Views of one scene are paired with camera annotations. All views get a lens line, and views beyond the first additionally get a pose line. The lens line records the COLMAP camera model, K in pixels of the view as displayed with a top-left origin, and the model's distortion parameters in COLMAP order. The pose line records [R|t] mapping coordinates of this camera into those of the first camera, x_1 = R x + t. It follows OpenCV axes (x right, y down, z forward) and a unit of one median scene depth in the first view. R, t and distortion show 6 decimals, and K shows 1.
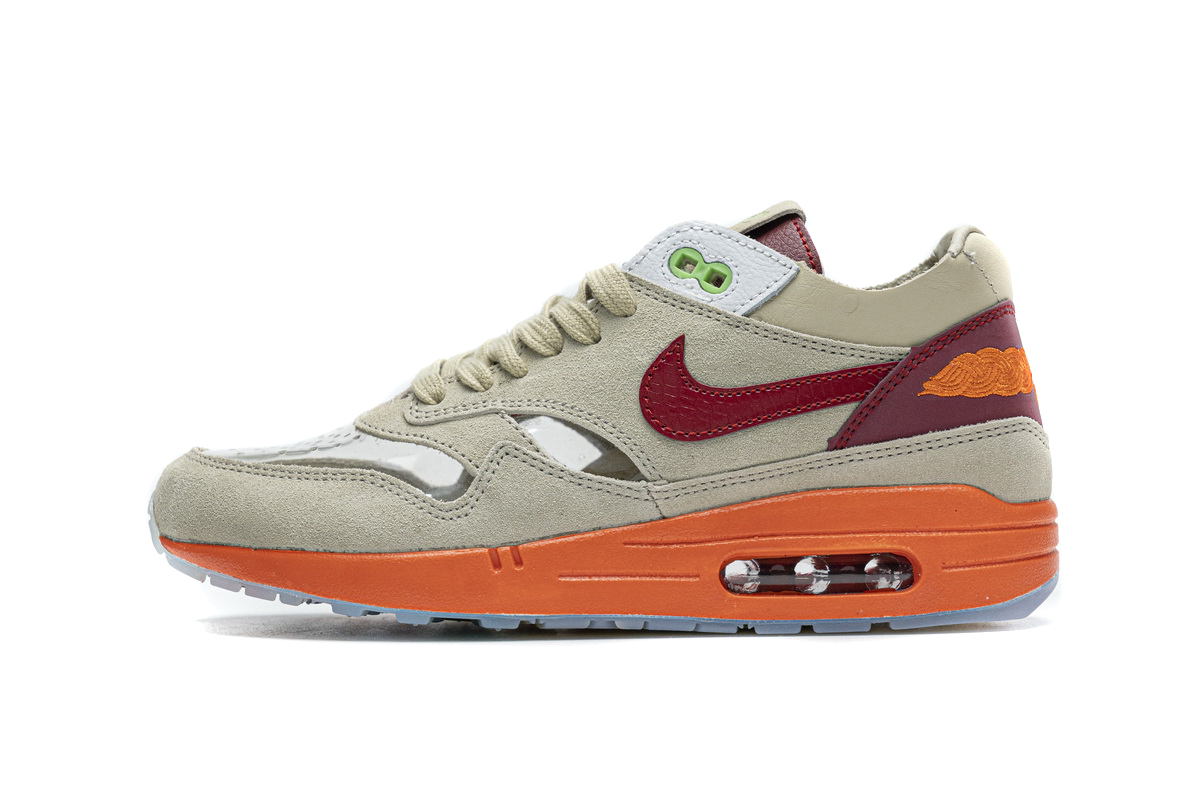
lens RADIAL K [[2589.7, 0, 599.5], [0, 2589.7, 399.5], [0, 0, 1]] dist [-0.006026, 0.071037]
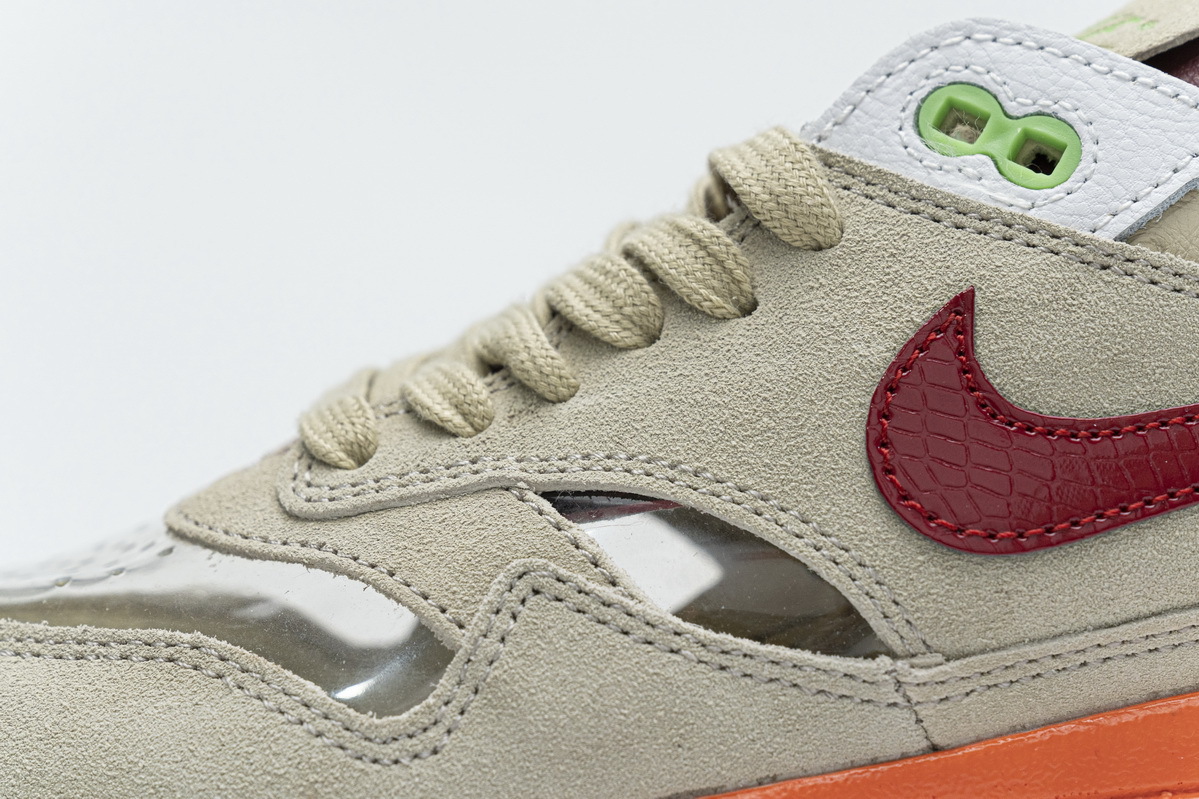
lens RADIAL K [[2412.5, 0, 599.5], [0, 2412.5, 399.5], [0, 0, 1]] dist [-0.007014, 0.067584]
pose [[0.999327, -0.009656, 0.035383, -0.038629], [0.010594, 0.999594, -0.026432, 0.001524], [-0.035114, 0.026789, 0.999024, 0.628759]]
